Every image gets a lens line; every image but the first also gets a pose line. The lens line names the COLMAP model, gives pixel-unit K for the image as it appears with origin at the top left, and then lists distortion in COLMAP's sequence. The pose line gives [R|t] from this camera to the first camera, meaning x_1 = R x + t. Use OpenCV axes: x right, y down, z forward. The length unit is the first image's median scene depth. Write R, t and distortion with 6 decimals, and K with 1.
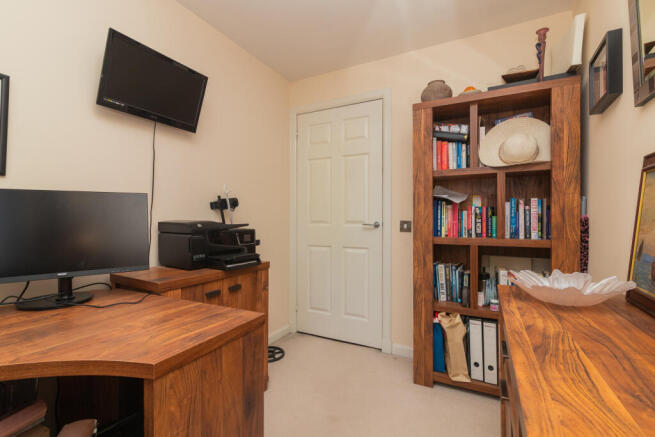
lens RADIAL K [[301.3, 0, 328.8], [0, 301.3, 215.9], [0, 0, 1]] dist [0.004207, 0.000375]
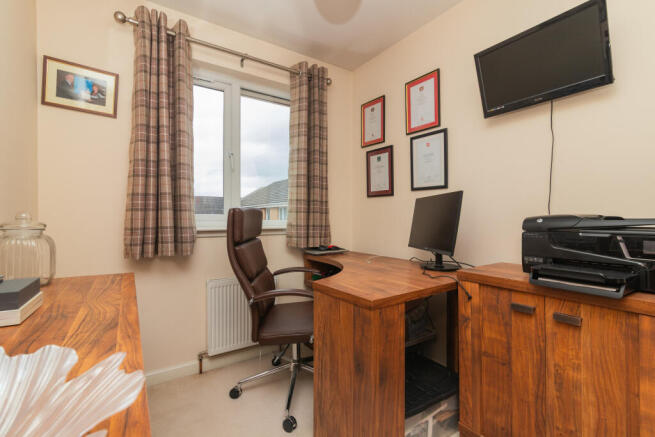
lens RADIAL K [[301.3, 0, 327.5], [0, 301.3, 215.6], [0, 0, 1]] dist [0.004207, 0.000375]
pose [[-0.490649, -0.006505, -0.871333, 0.614161], [0.007520, 0.999903, -0.011700, 0.027692], [0.871325, -0.012293, -0.490552, 1.075157]]
